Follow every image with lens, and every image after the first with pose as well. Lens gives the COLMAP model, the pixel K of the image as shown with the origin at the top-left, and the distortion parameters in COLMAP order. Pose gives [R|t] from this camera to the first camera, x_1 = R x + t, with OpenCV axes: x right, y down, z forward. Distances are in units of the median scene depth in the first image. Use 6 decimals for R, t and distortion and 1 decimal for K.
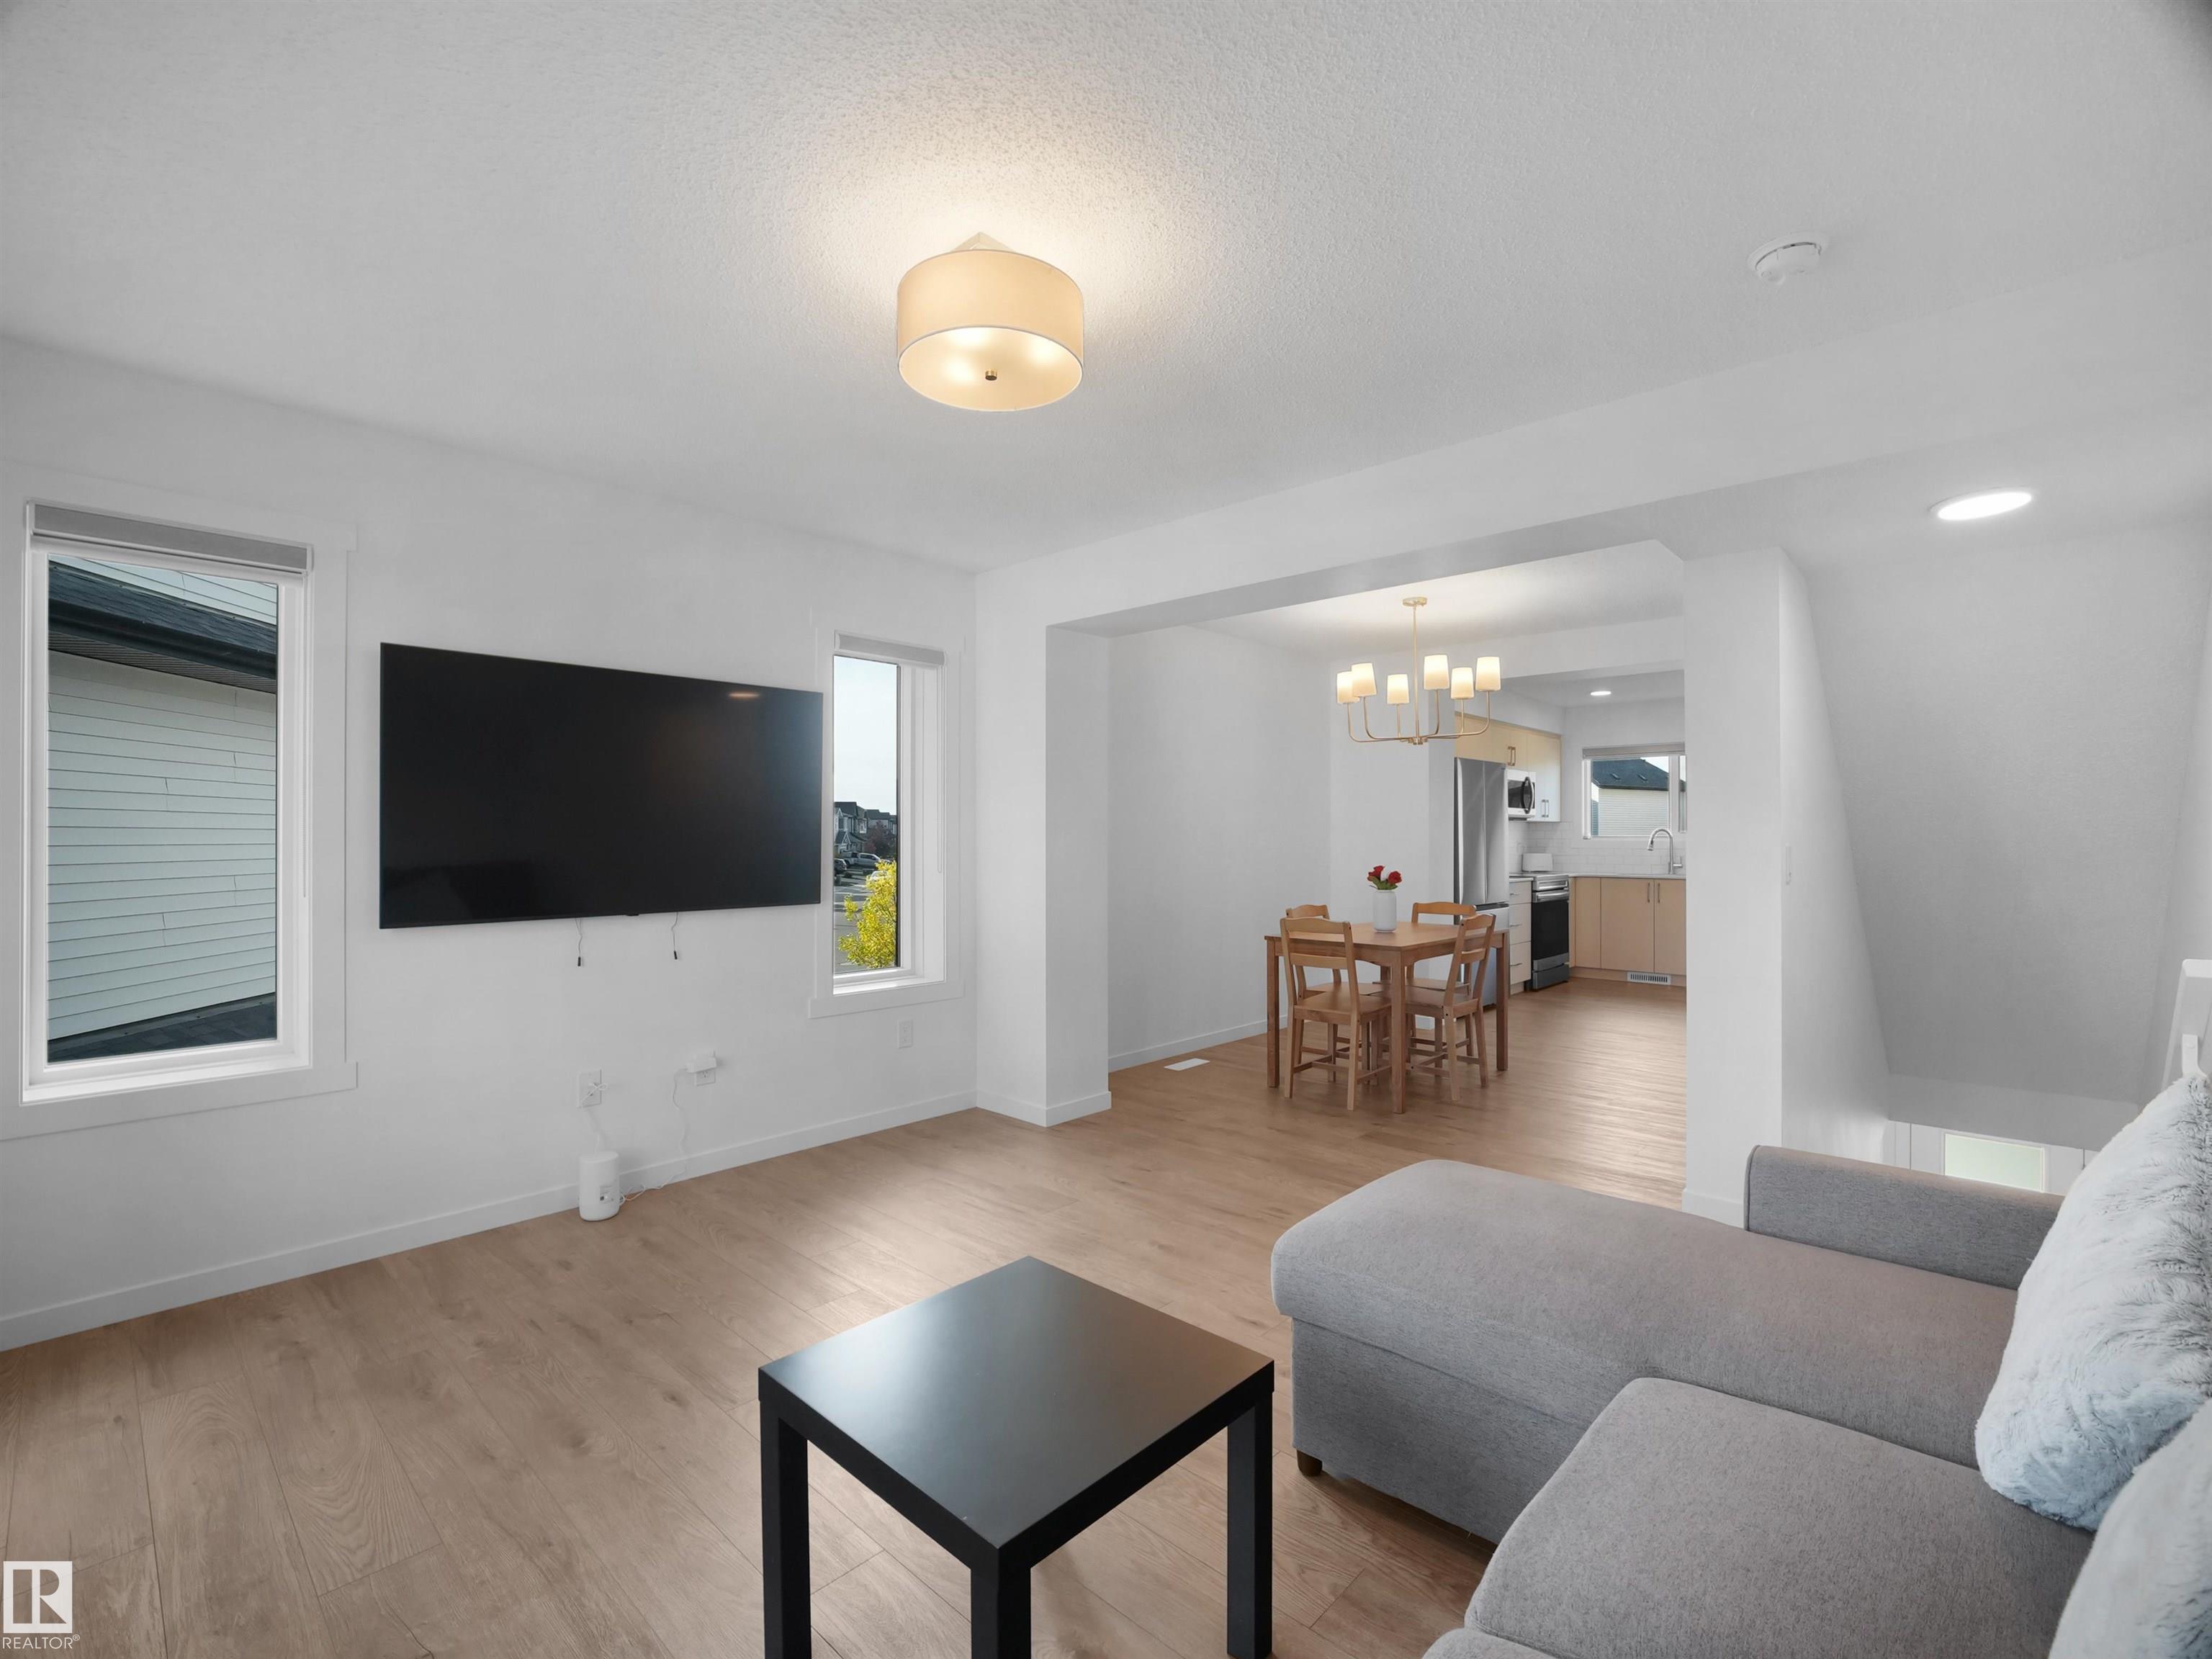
lens RADIAL K [[997.5, 0, 1097.3], [0, 997.5, 835.3], [0, 0, 1]] dist [-0.001709, -0.000122]
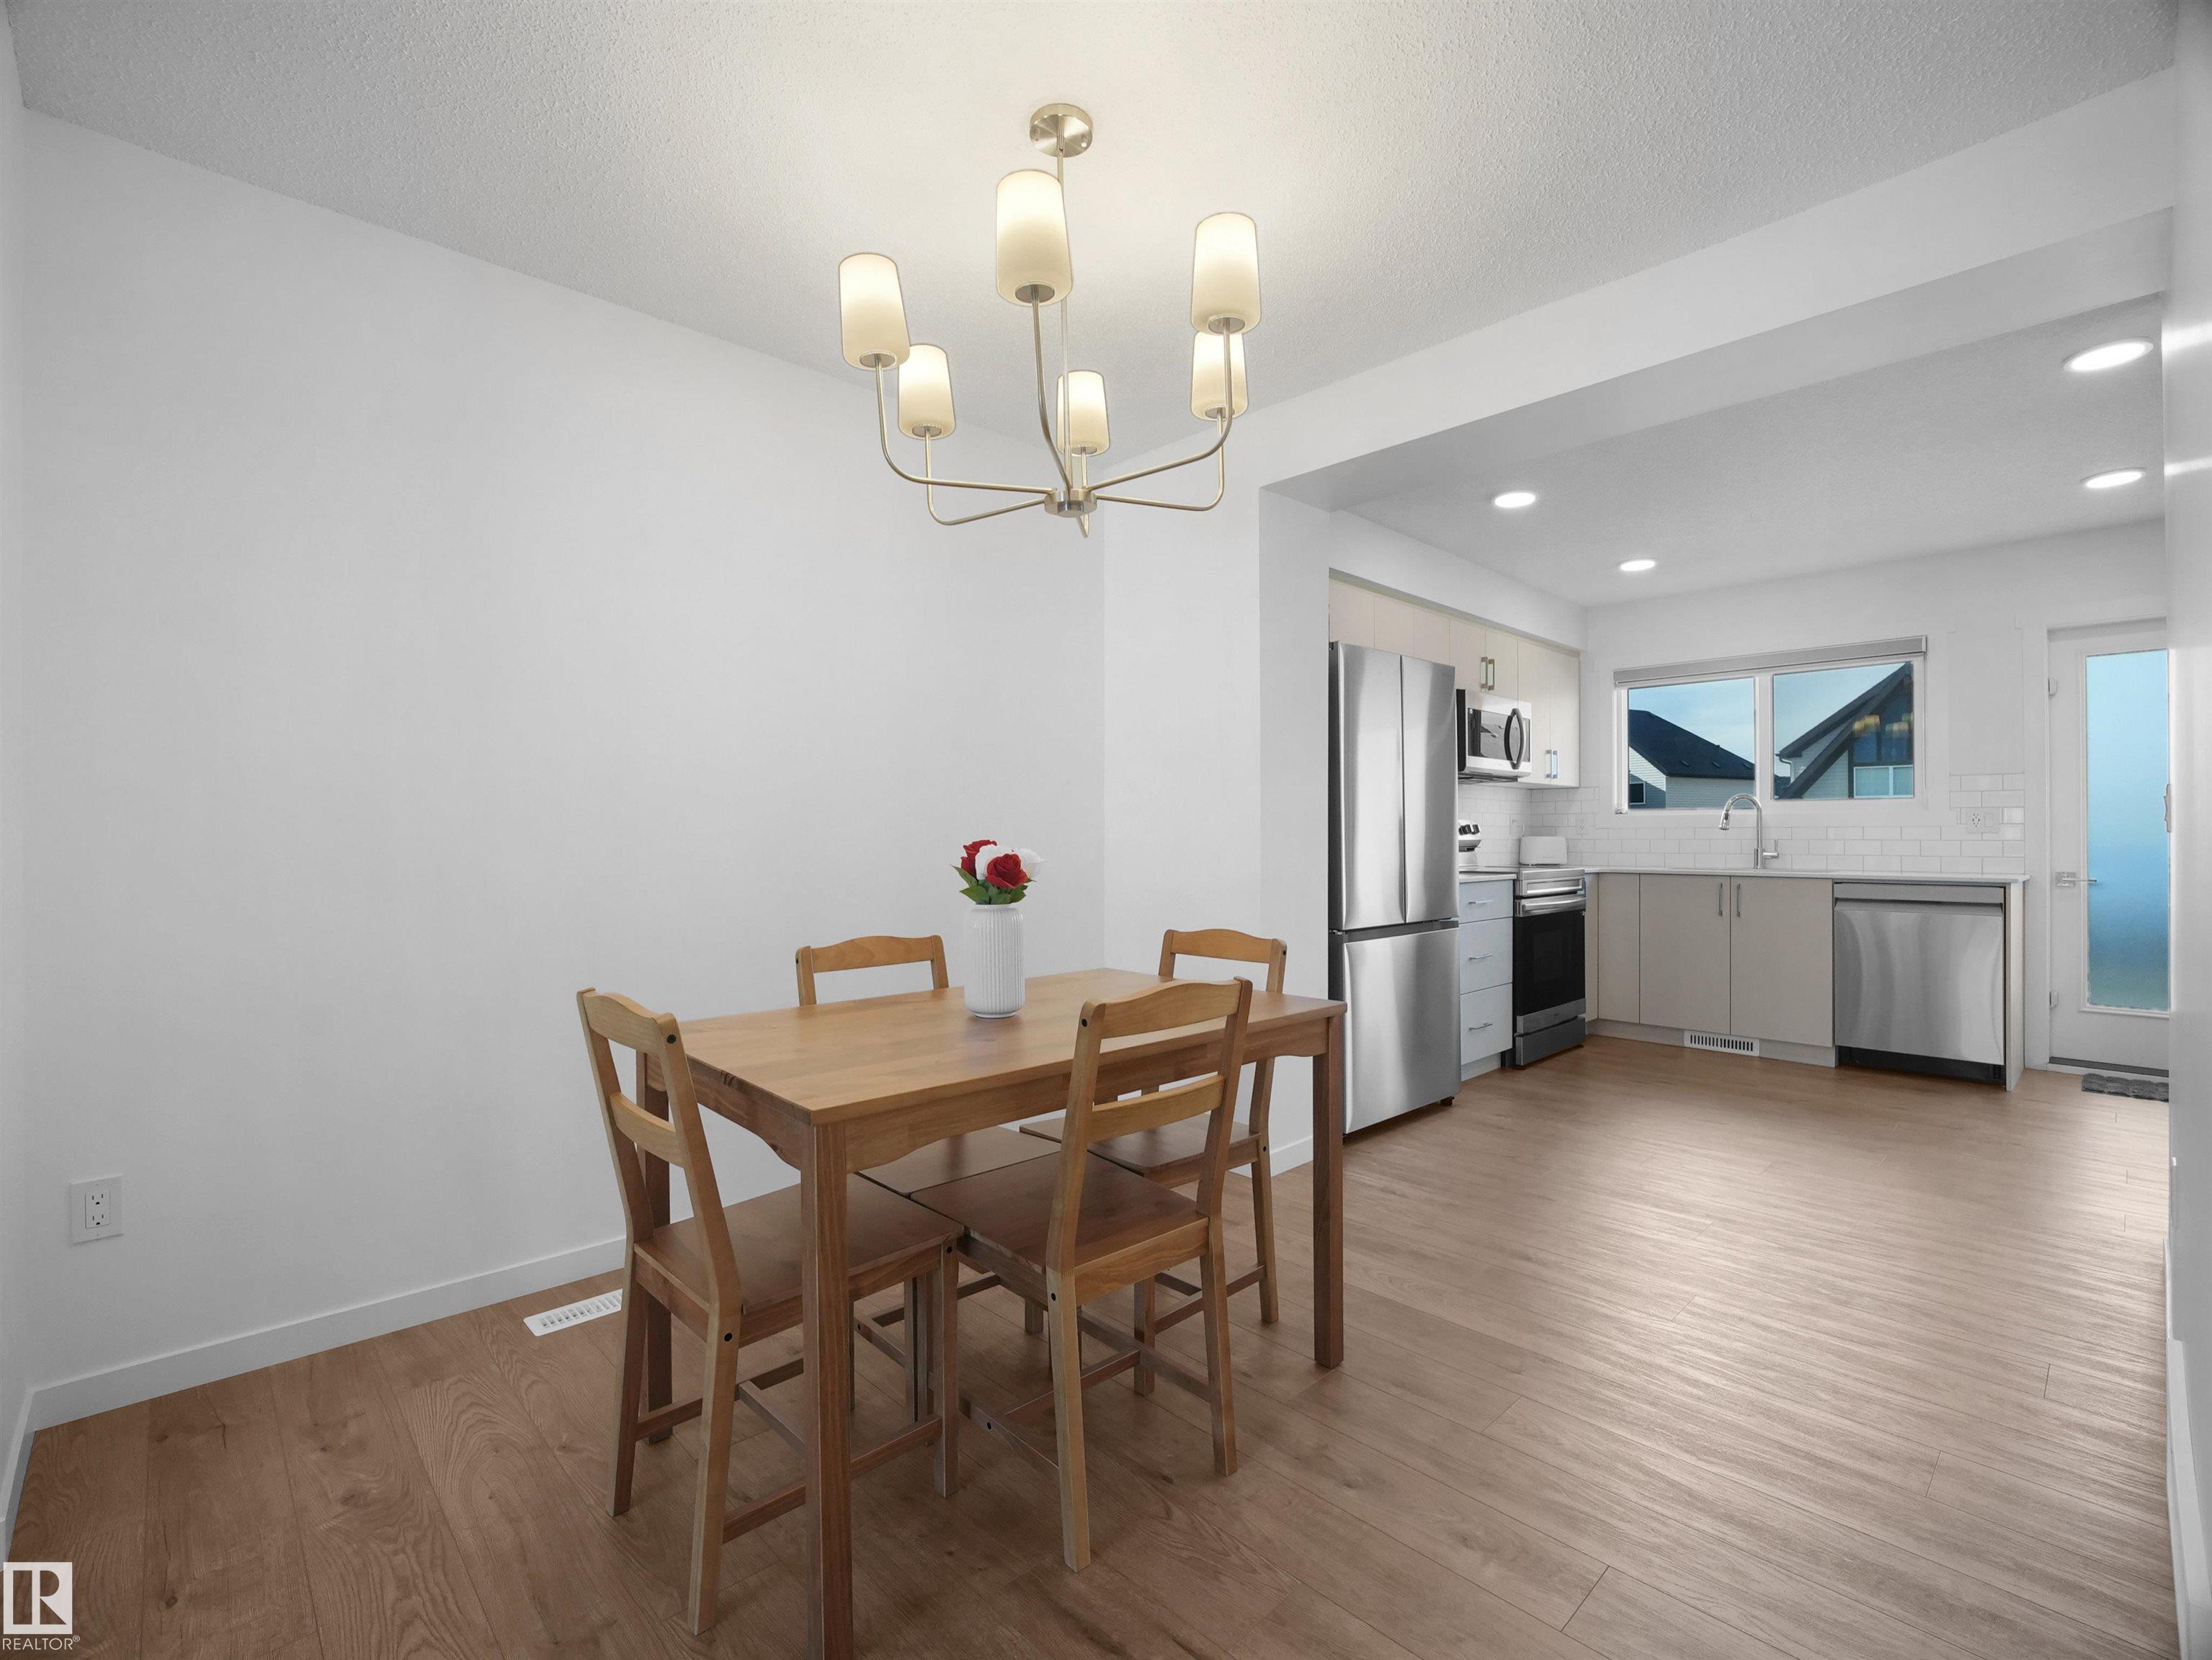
lens RADIAL K [[997.5, 0, 1112.7], [0, 997.5, 829.0], [0, 0, 1]] dist [-0.001709, -0.000122]
pose [[0.998729, -0.000754, -0.050393, 0.218692], [0.000587, 0.999994, -0.003338, 0.016874], [0.050395, 0.003305, 0.998724, 0.383687]]
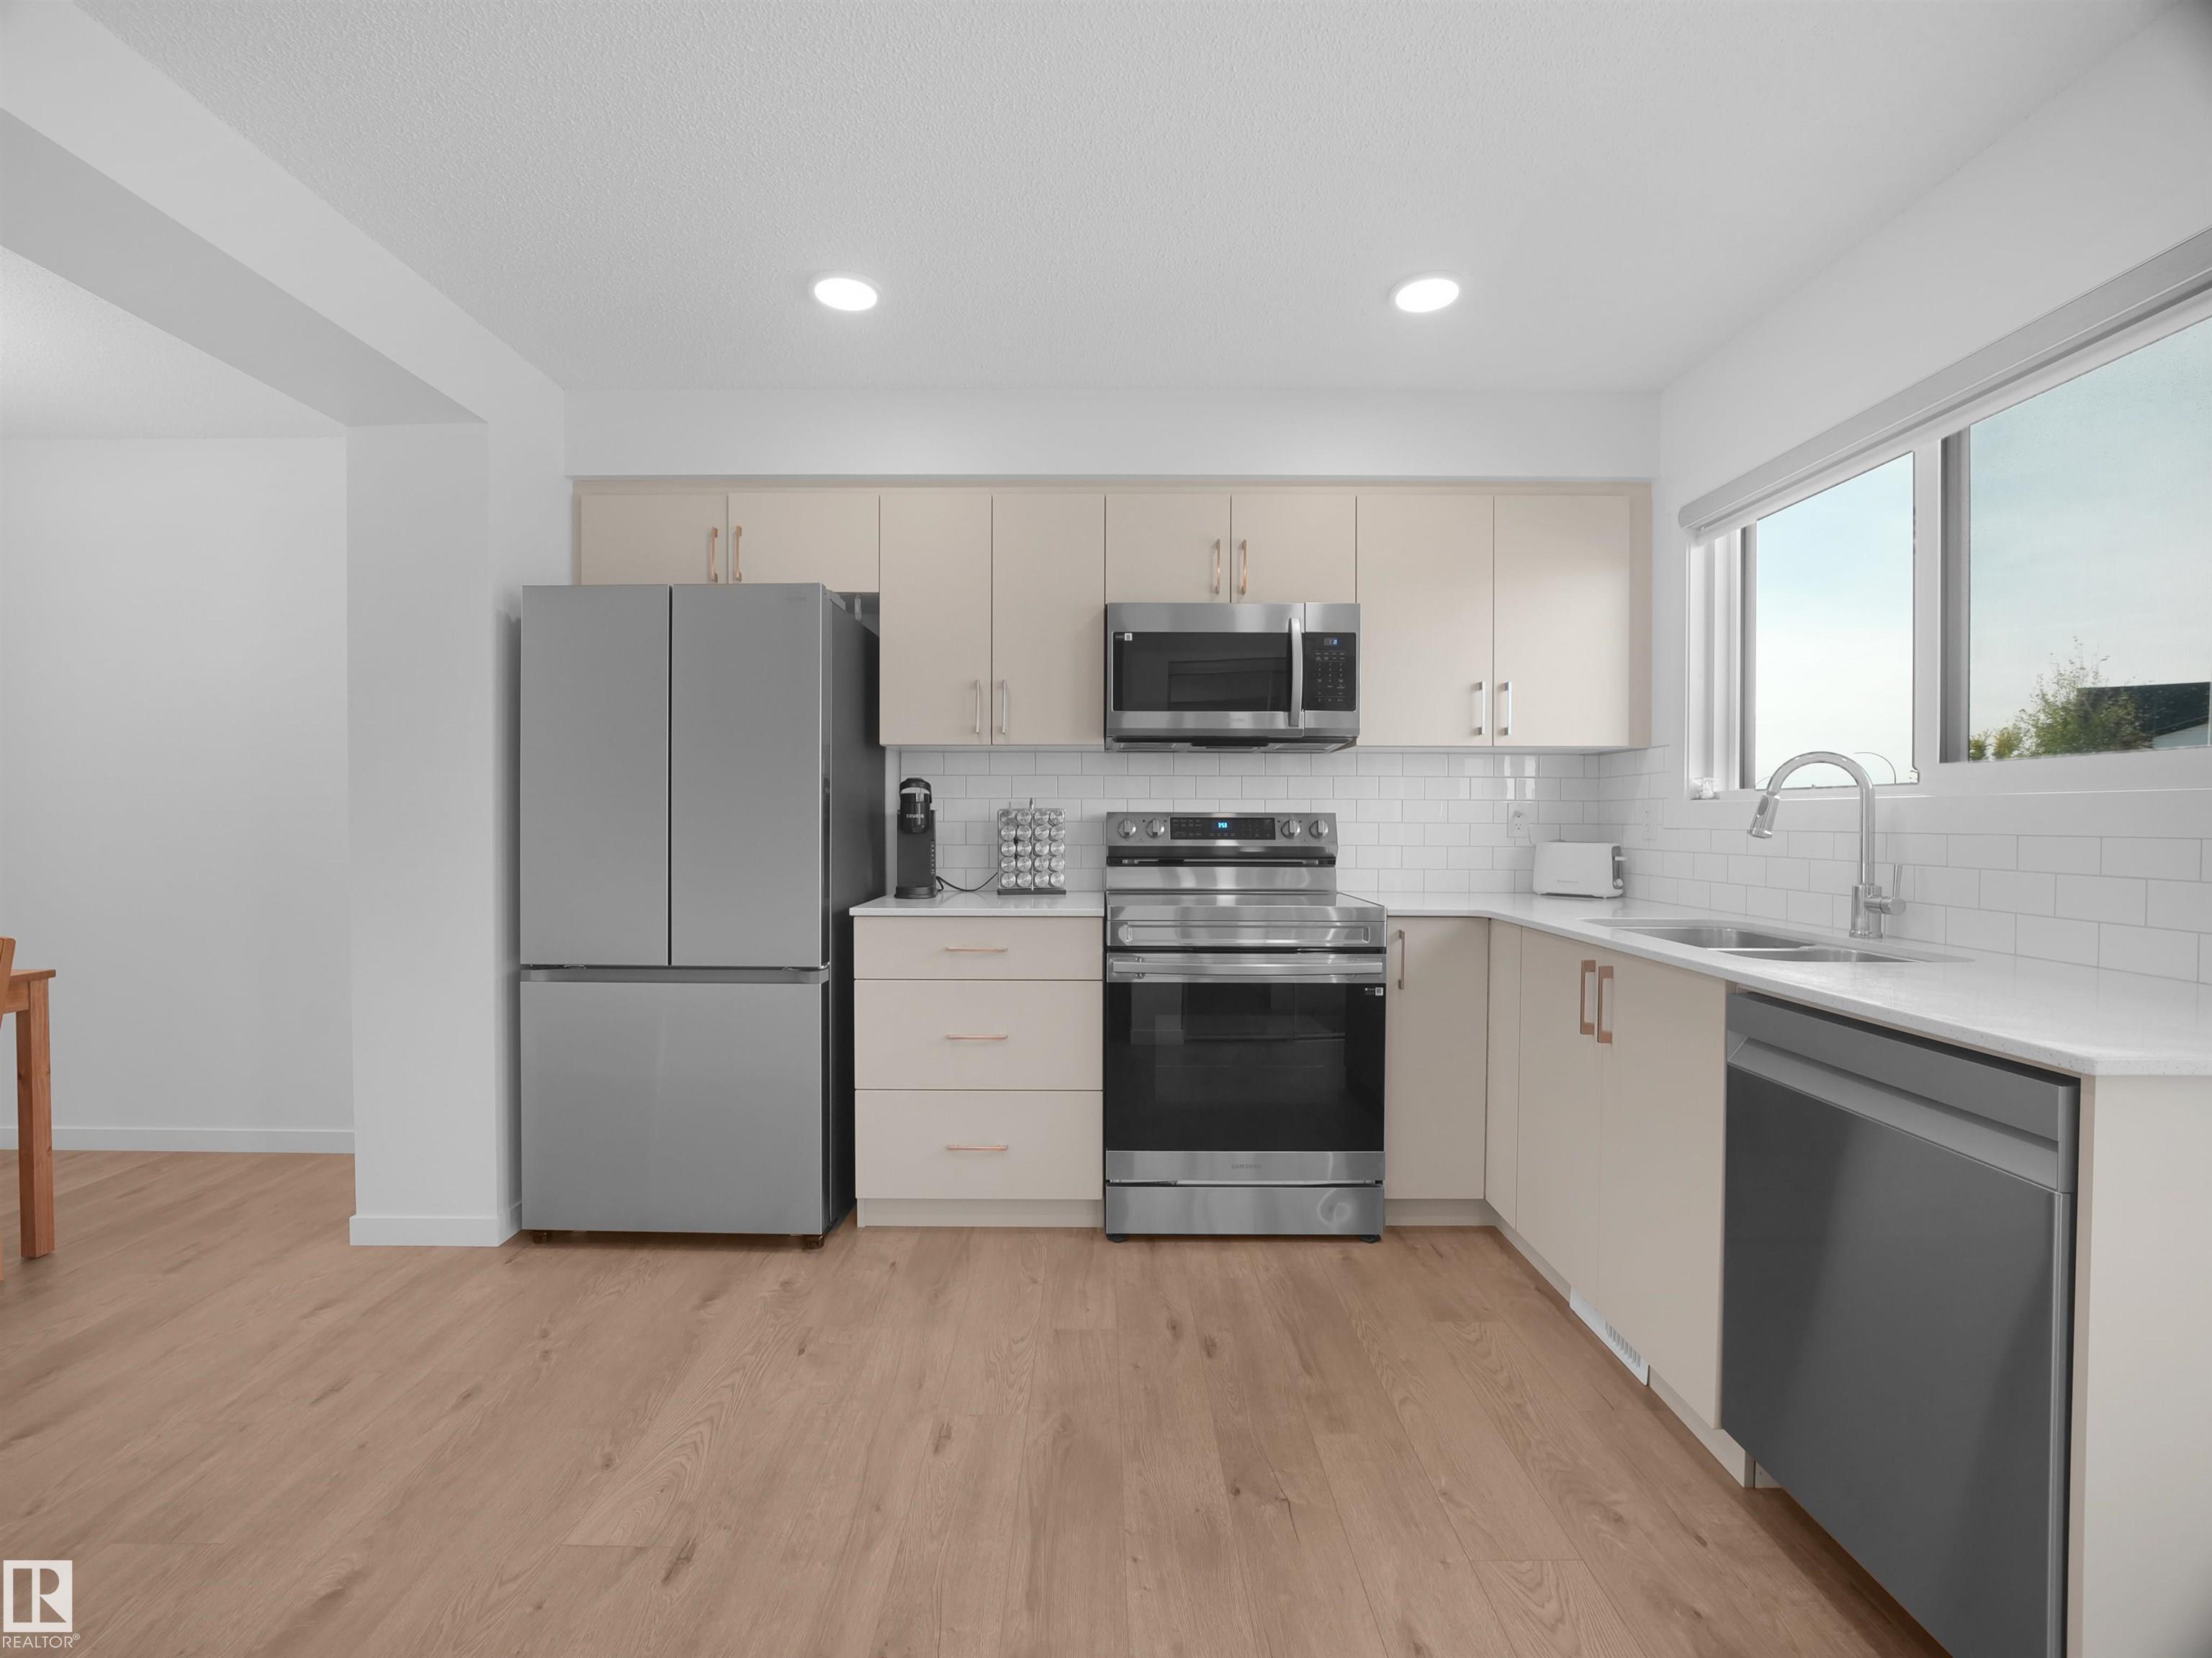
lens RADIAL K [[997.4, 0, 1097.9], [0, 997.4, 827.3], [0, 0, 1]] dist [-0.001709, -0.000122]
pose [[0.669819, 0.011219, -0.742440, 0.651804], [-0.004363, 0.999928, 0.011173, 0.010489], [0.742511, -0.004245, 0.669820, 0.727272]]
